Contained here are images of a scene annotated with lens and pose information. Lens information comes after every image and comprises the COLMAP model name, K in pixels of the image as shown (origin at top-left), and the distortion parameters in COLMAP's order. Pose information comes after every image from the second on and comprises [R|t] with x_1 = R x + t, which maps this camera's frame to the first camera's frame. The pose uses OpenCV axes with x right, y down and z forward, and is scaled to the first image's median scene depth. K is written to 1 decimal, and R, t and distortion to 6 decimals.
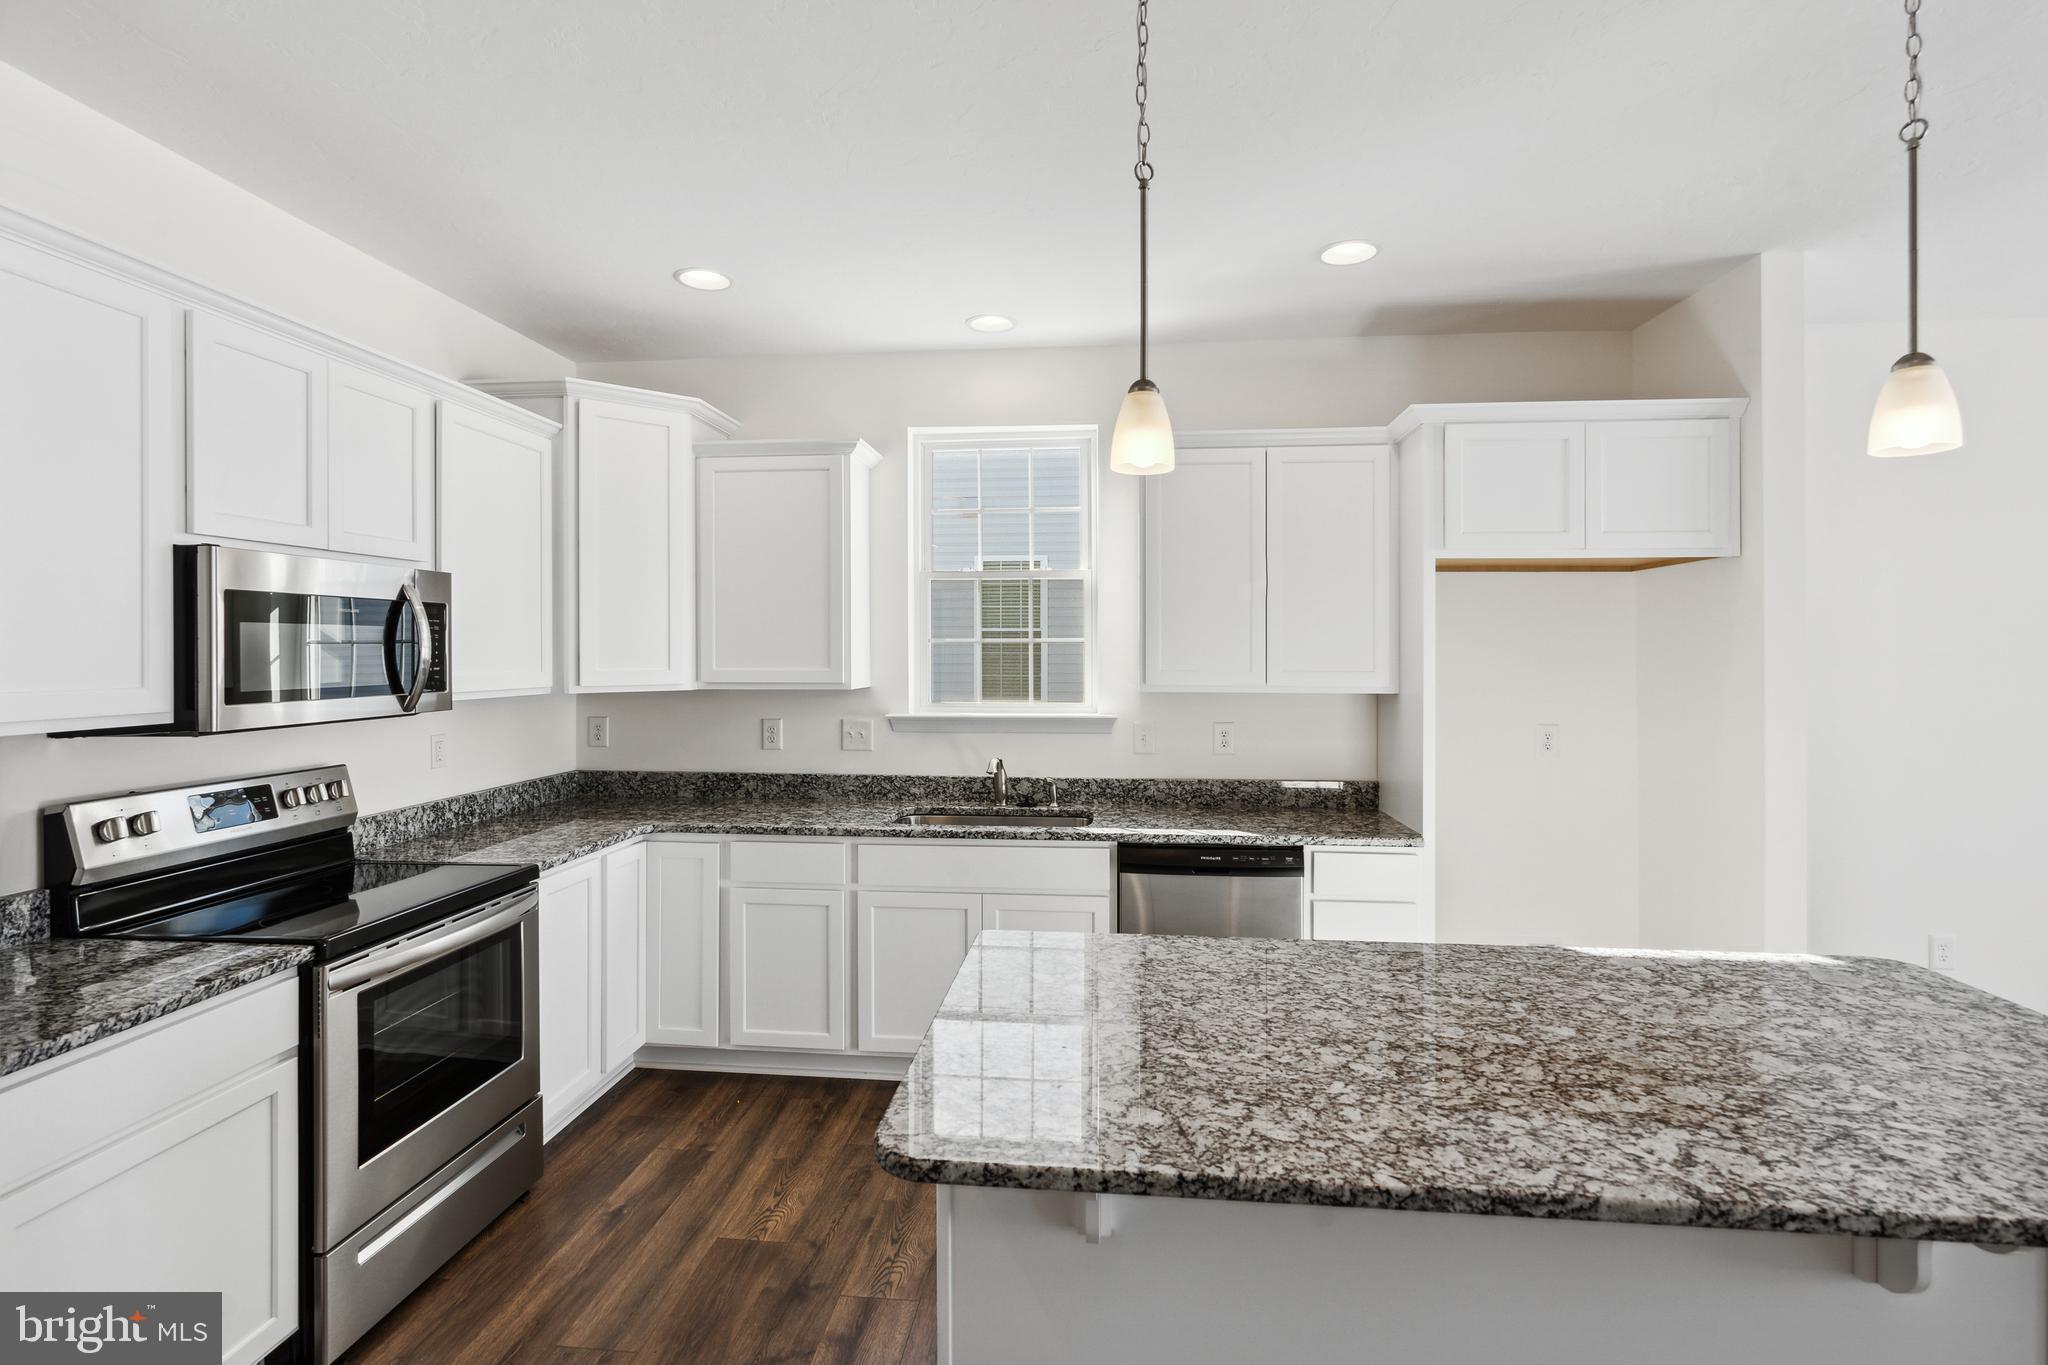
lens RADIAL K [[972.5, 0, 1022.8], [0, 972.5, 655.7], [0, 0, 1]] dist [-0.004222, 0.001121]
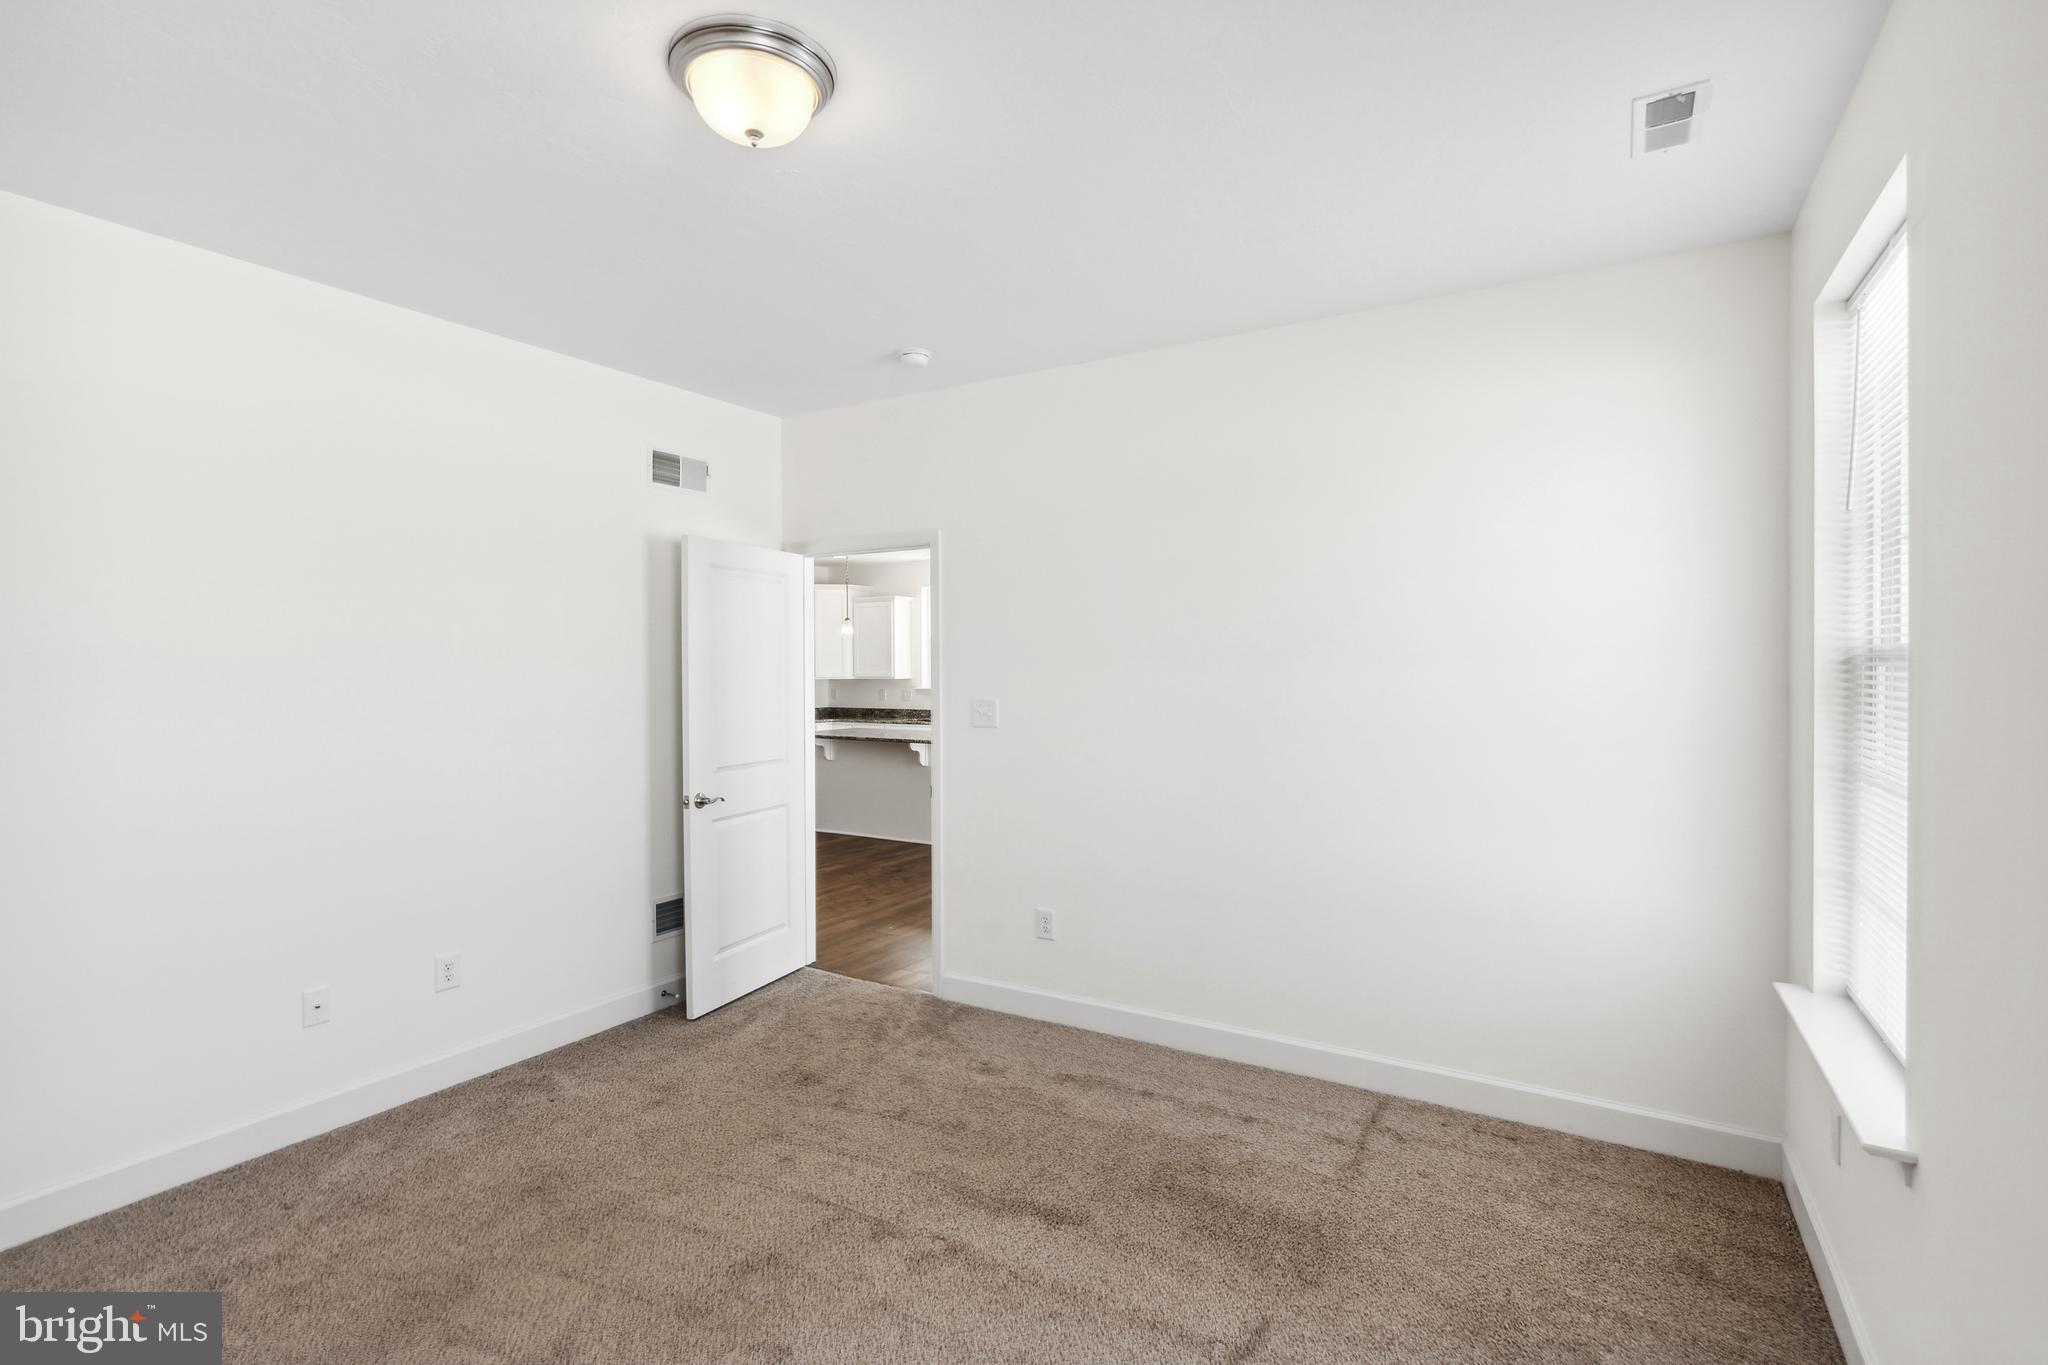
lens RADIAL K [[960.2, 0, 1024.0], [0, 960.2, 682.5], [0, 0, 1]] dist [-0.005713, 0.001296]
pose [[0.905528, -0.000453, -0.424285, 1.617912], [0.005004, 0.999941, 0.009612, 0.022812], [0.424256, -0.010827, 0.905478, -1.701829]]
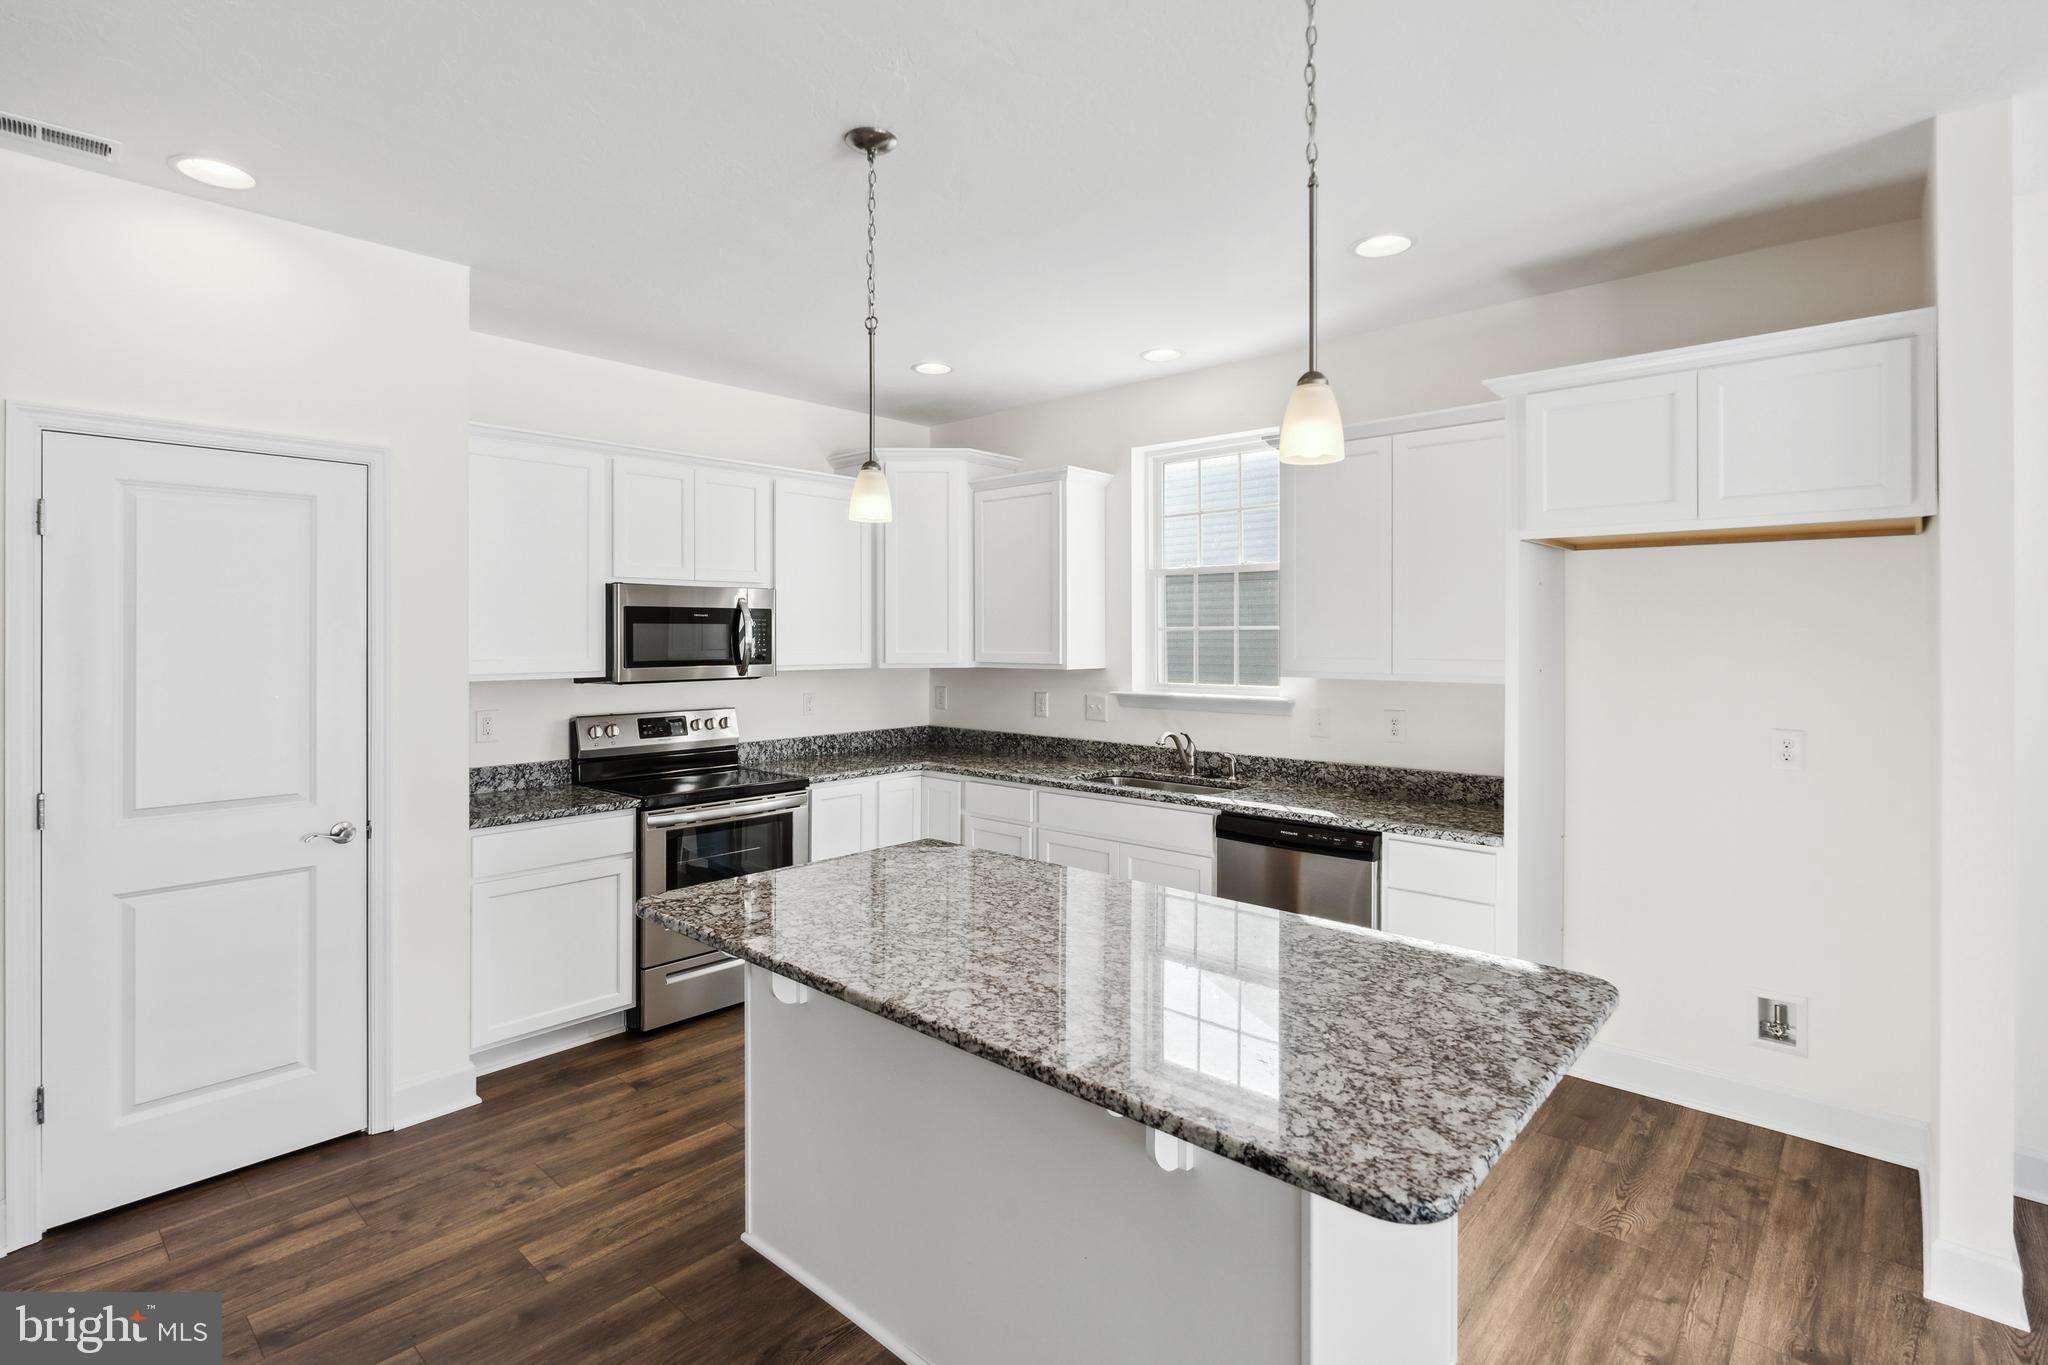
lens RADIAL K [[979.5, 0, 1017.7], [0, 979.5, 635.6], [0, 0, 1]] dist [-0.001051, 0.000761]
pose [[0.803038, -0.001462, -0.595926, 0.575513], [-0.001360, 0.999990, -0.004287, -0.003181], [0.595927, 0.004253, 0.803028, -0.039548]]
